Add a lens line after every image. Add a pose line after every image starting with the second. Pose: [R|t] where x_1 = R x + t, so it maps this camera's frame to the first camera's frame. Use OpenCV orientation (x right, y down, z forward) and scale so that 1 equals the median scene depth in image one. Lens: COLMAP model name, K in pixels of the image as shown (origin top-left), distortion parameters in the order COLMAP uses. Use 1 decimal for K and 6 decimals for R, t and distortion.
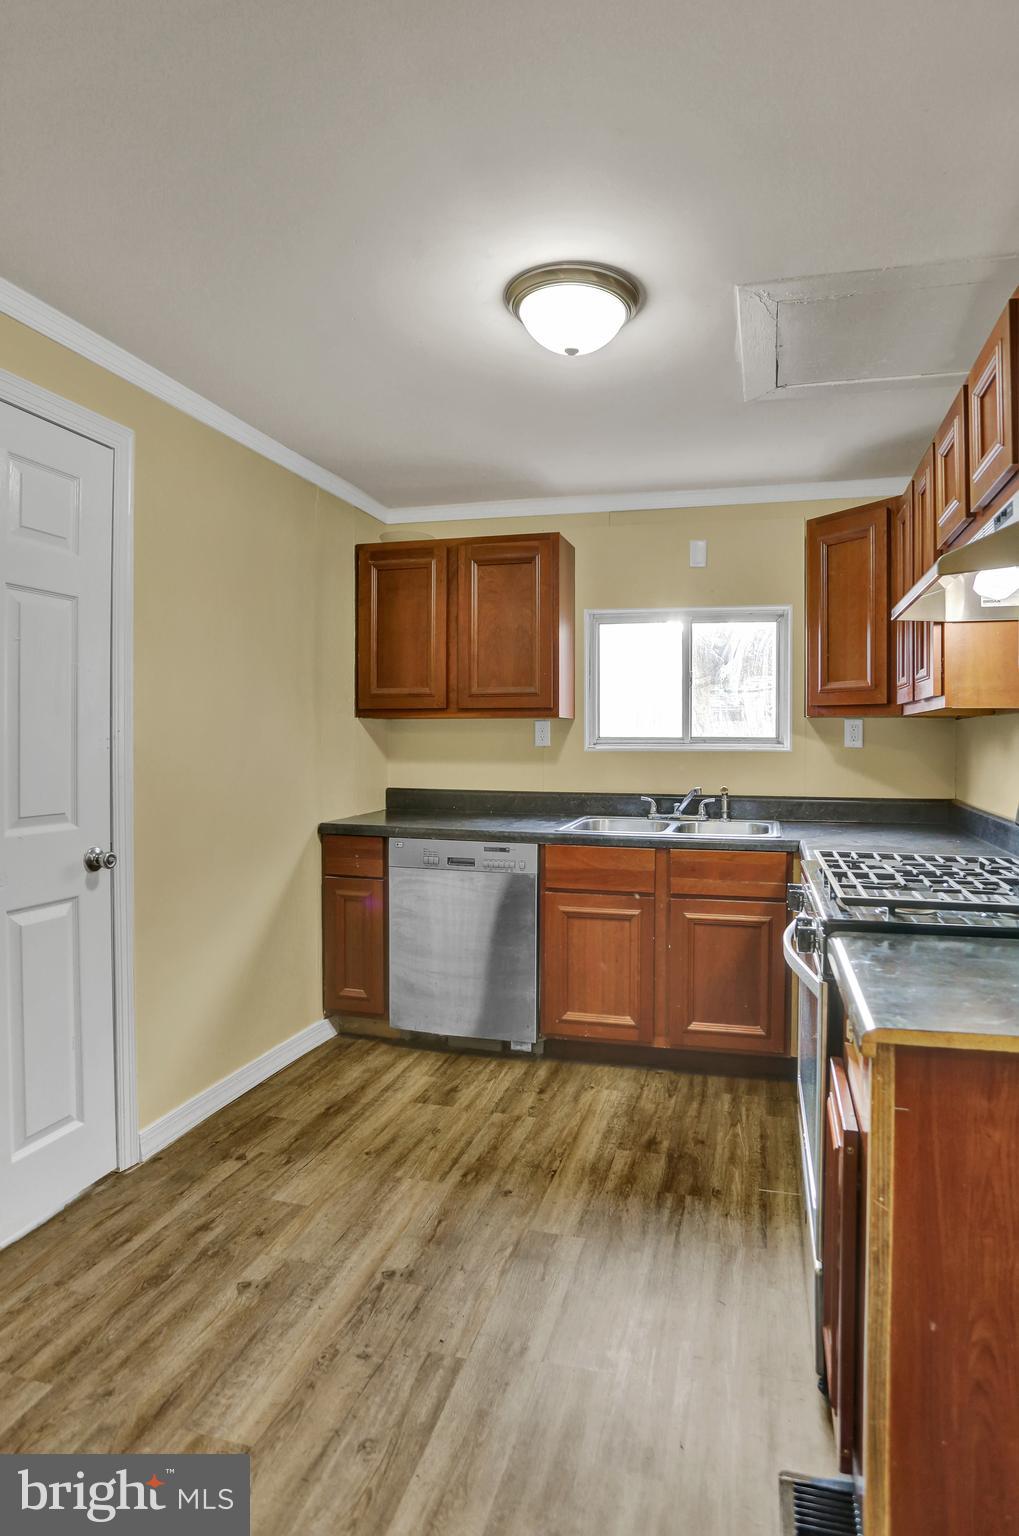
lens RADIAL K [[851.3, 0, 565.0], [0, 851.3, 746.7], [0, 0, 1]] dist [-0.064524, 0.034749]
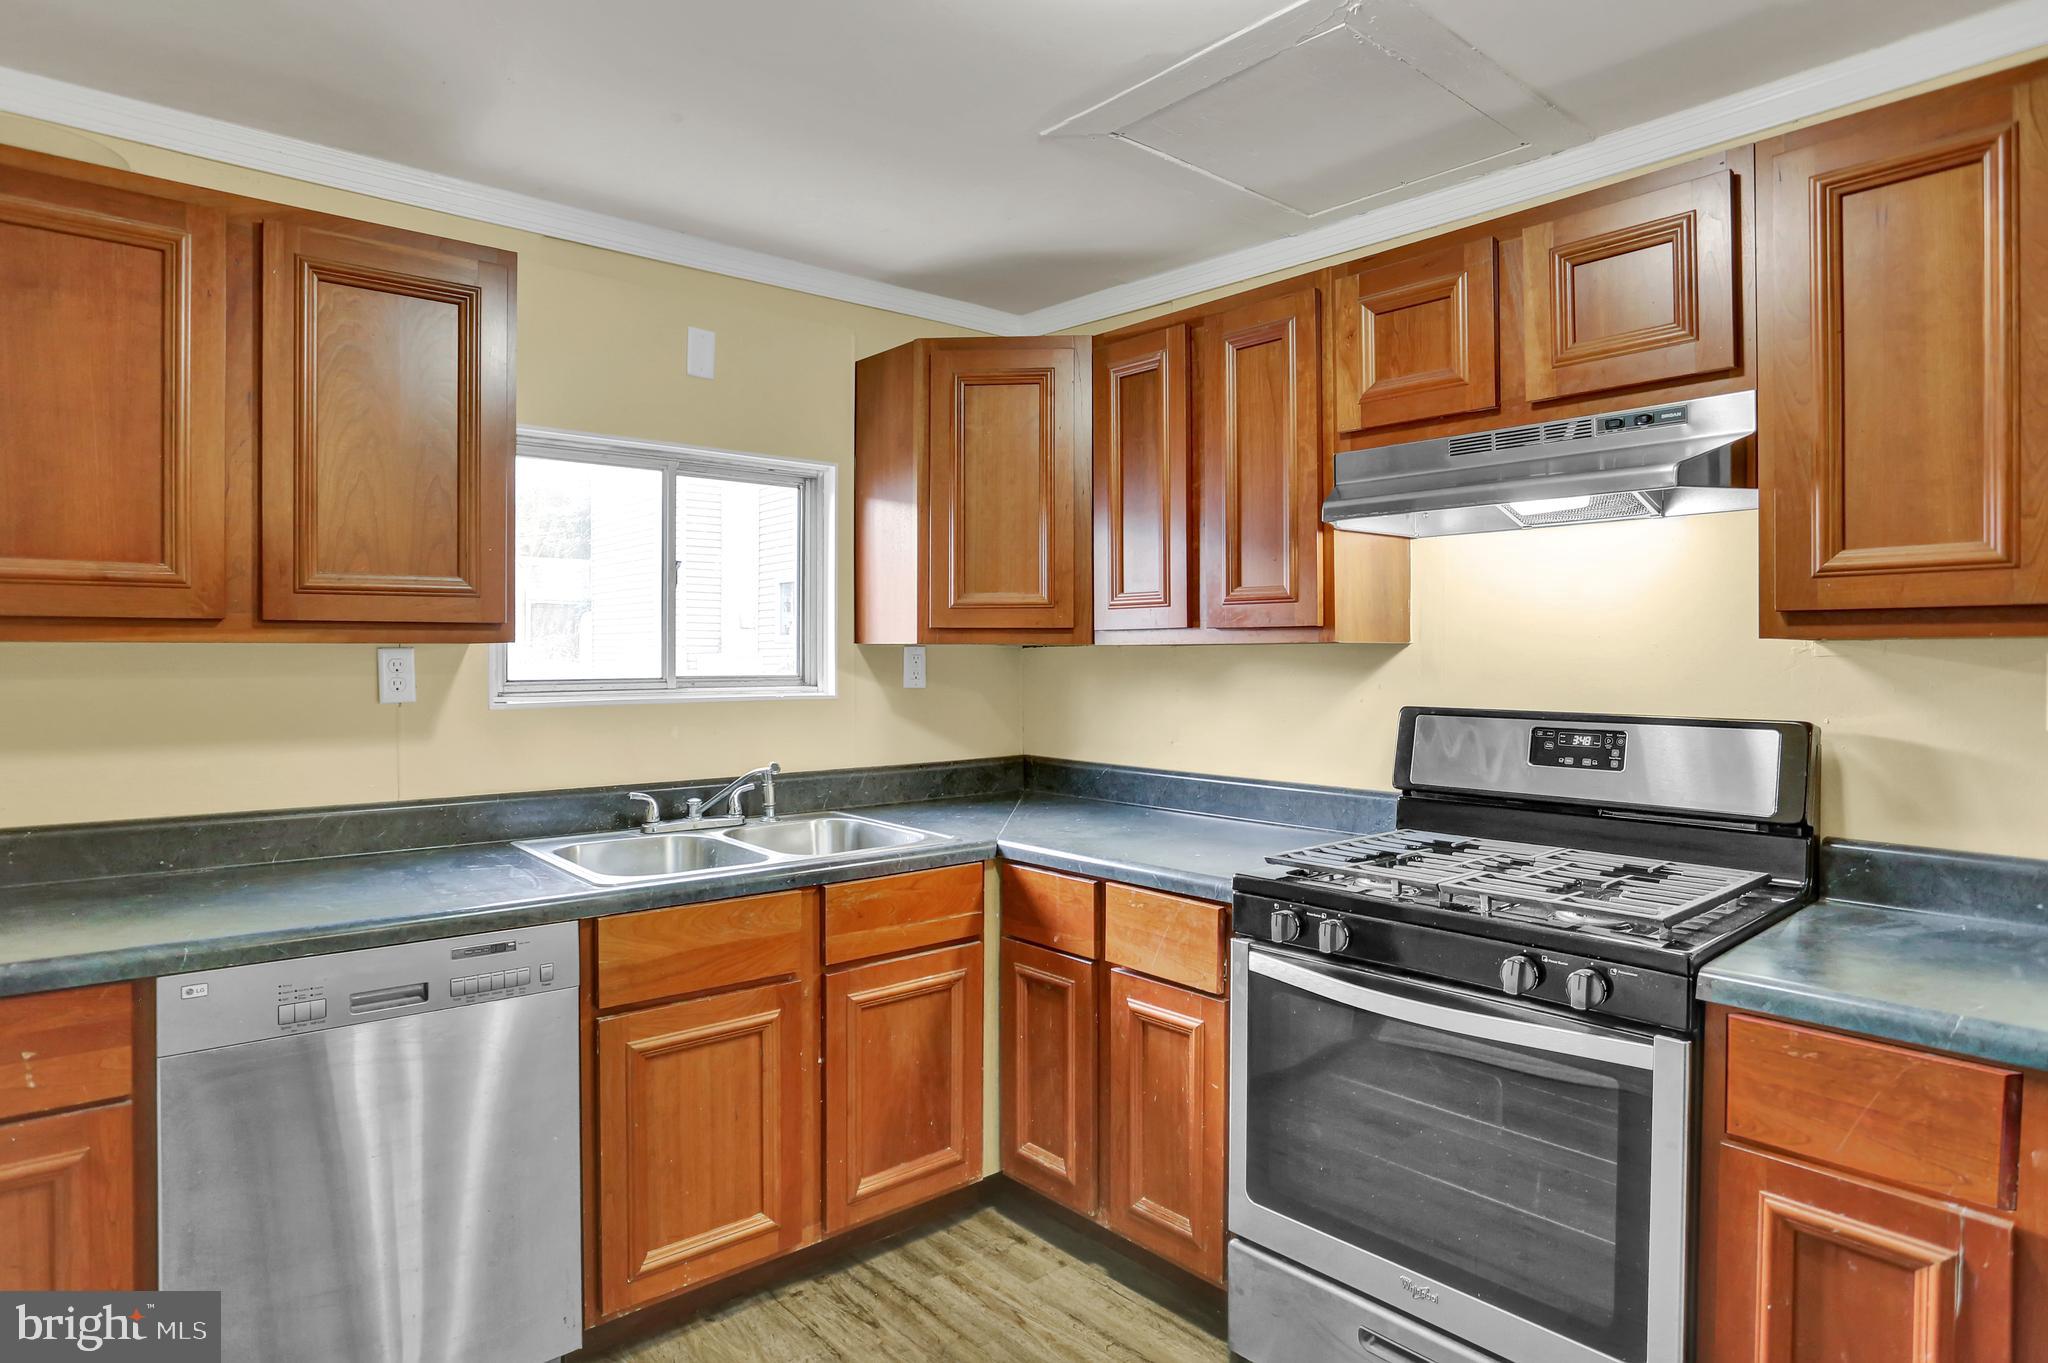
lens RADIAL K [[1135.0, 0, 980.8], [0, 1135.0, 663.2], [0, 0, 1]] dist [-0.064524, 0.034749]
pose [[0.595181, -0.011196, 0.803514, -0.365386], [0.010925, 0.999923, 0.005840, -0.025111], [-0.803518, 0.005302, 0.595257, 0.430733]]
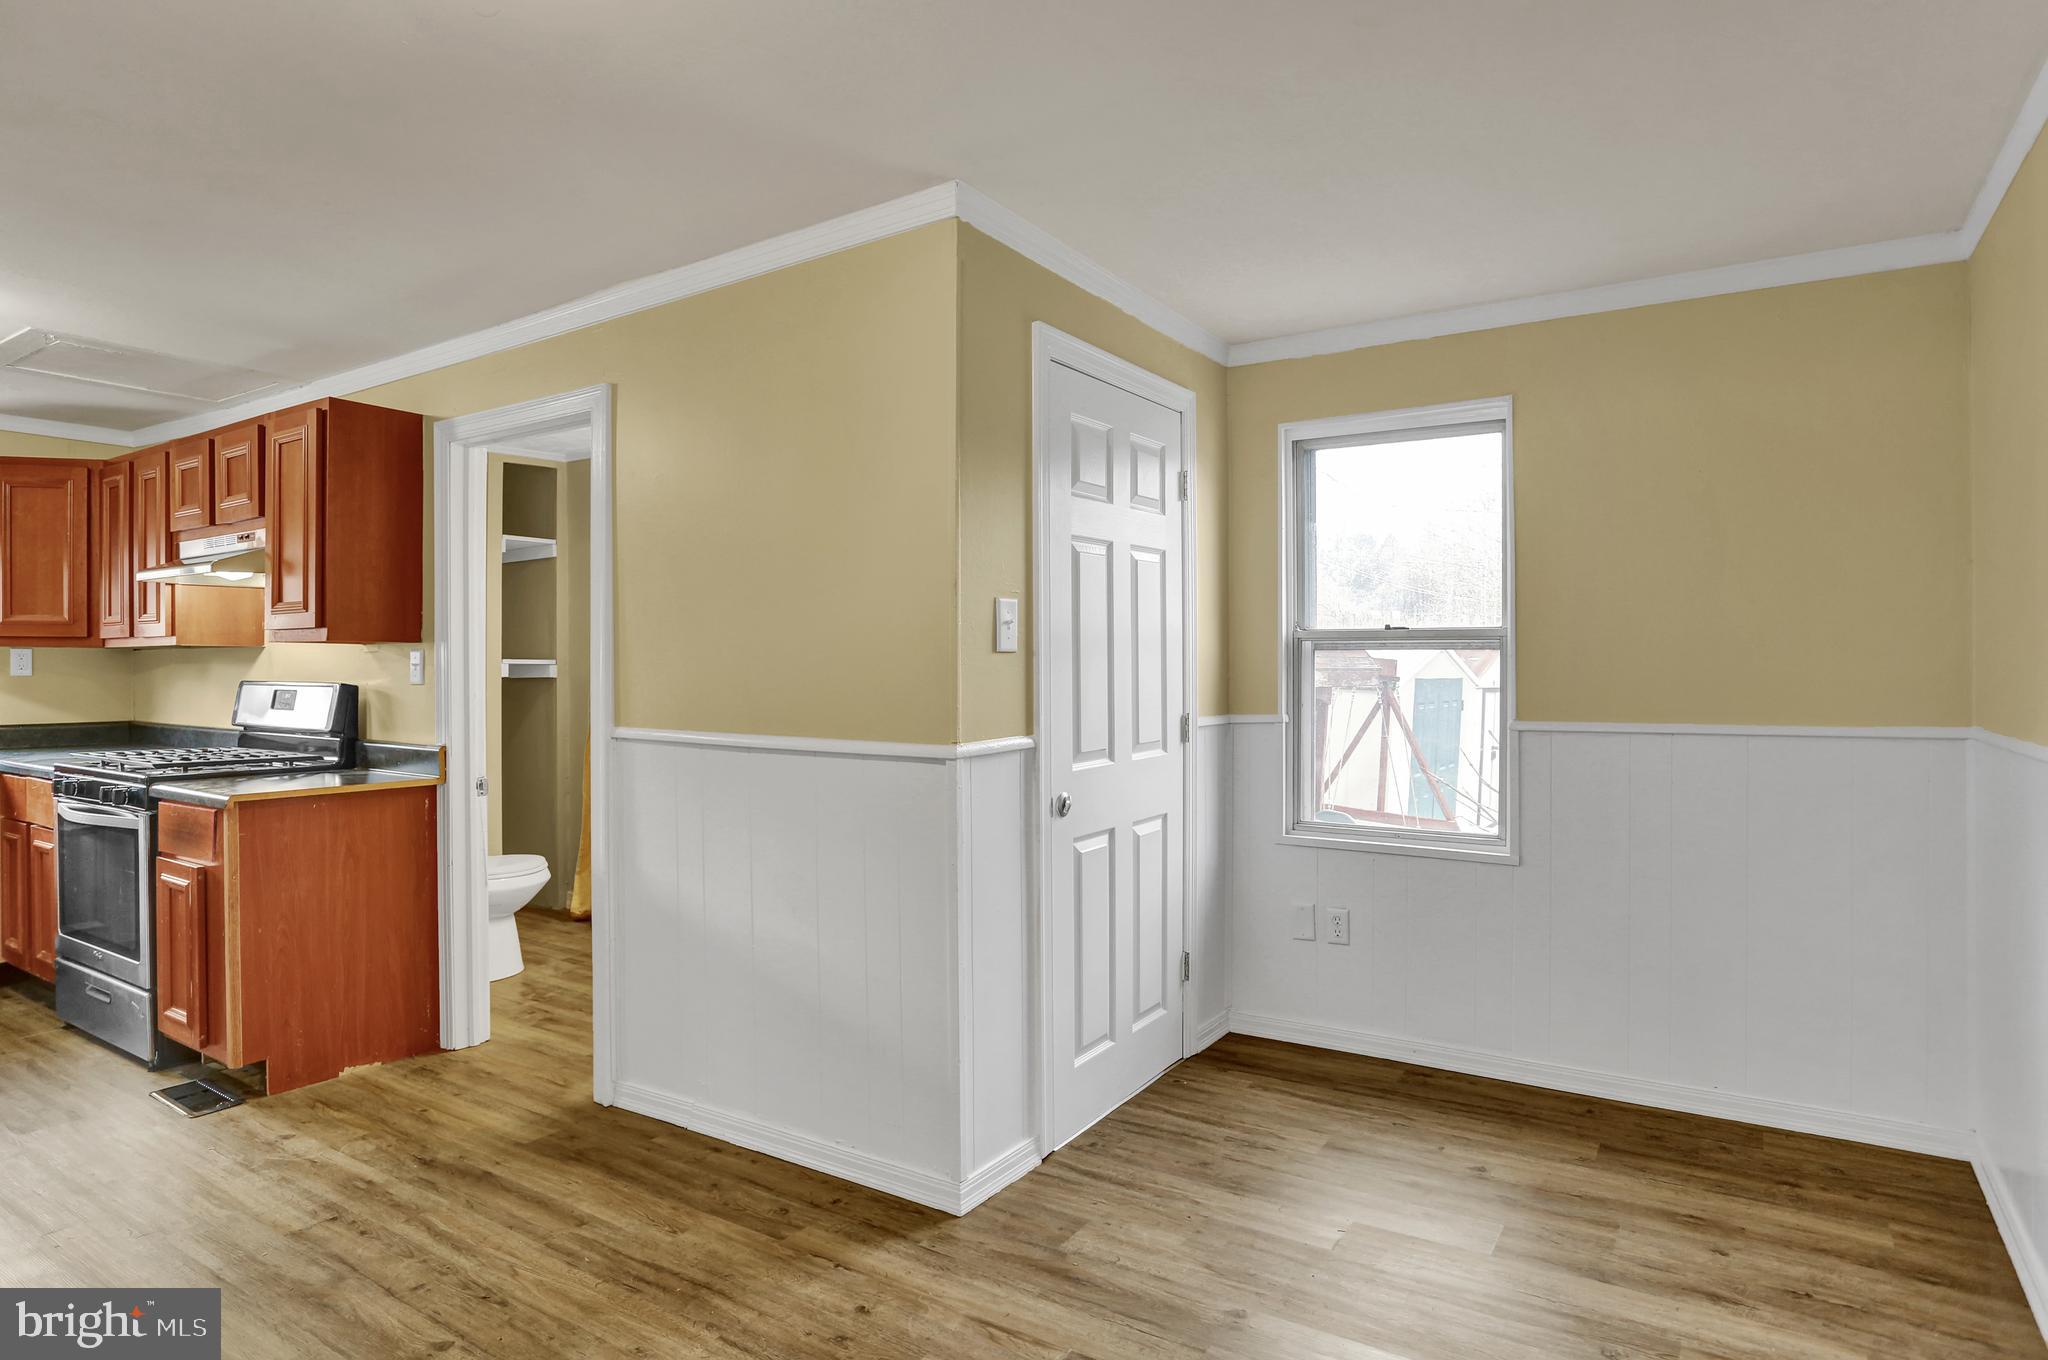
lens RADIAL K [[1149.8, 0, 987.2], [0, 1149.8, 670.1], [0, 0, 1]] dist [-0.073881, 0.034082]
pose [[0.350593, -0.007644, 0.936497, -0.540042], [0.012475, 0.999916, 0.003492, 0.003686], [-0.936445, 0.010458, 0.350659, -0.608061]]
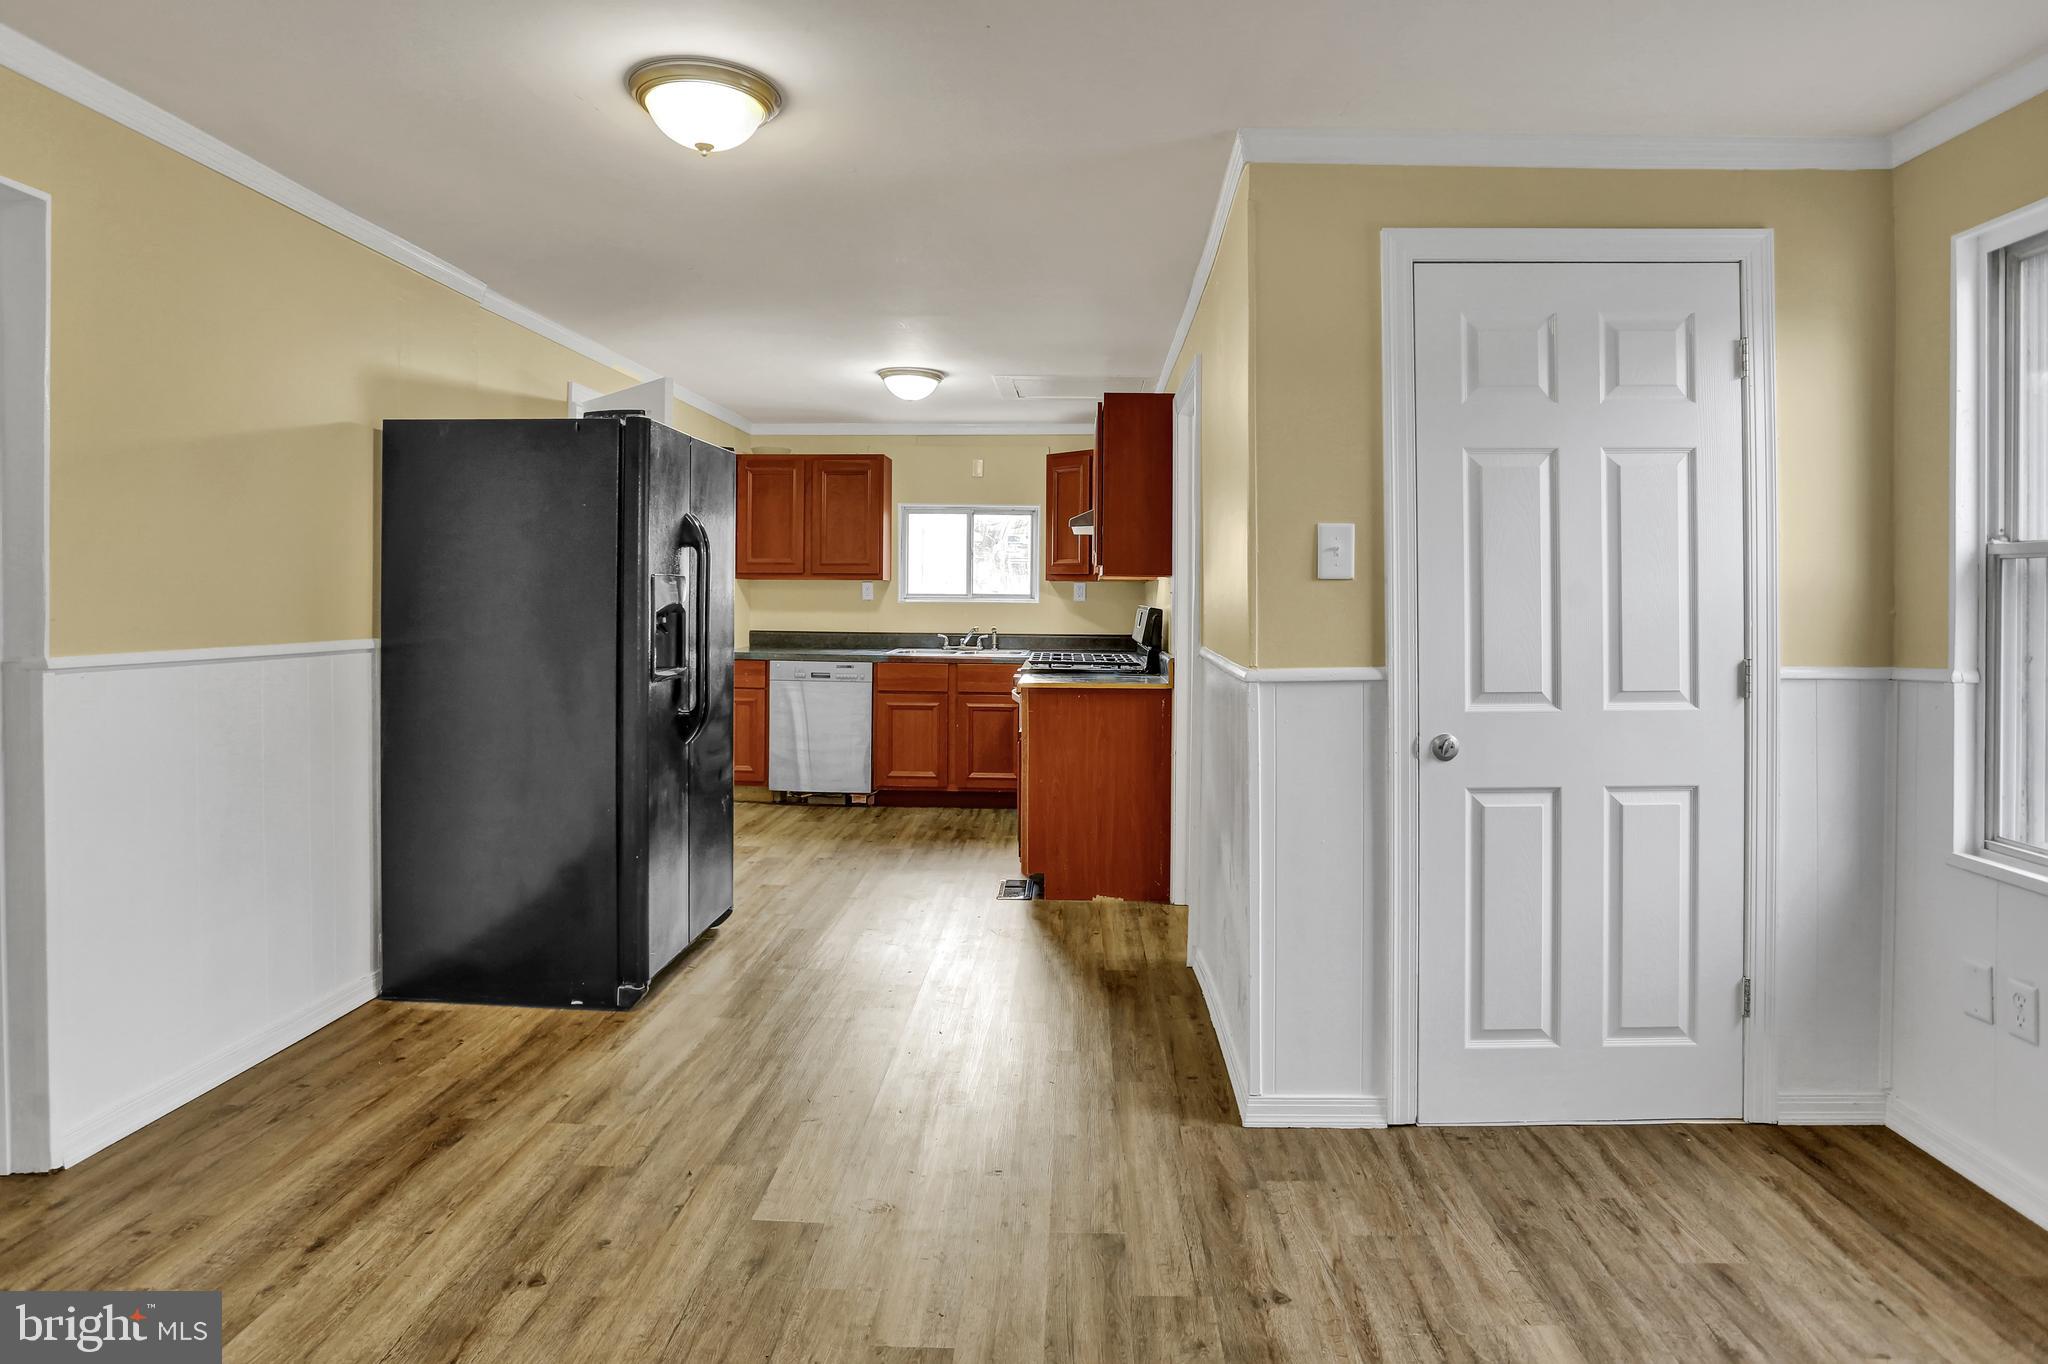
lens RADIAL K [[1182.1, 0, 1061.0], [0, 1182.1, 601.2], [0, 0, 1]] dist [-0.020709, 0.003632]
pose [[0.978530, 0.001875, 0.206097, -0.130234], [-0.000713, 0.999983, -0.005711, 0.013566], [-0.206104, 0.005441, 0.978515, -1.094801]]
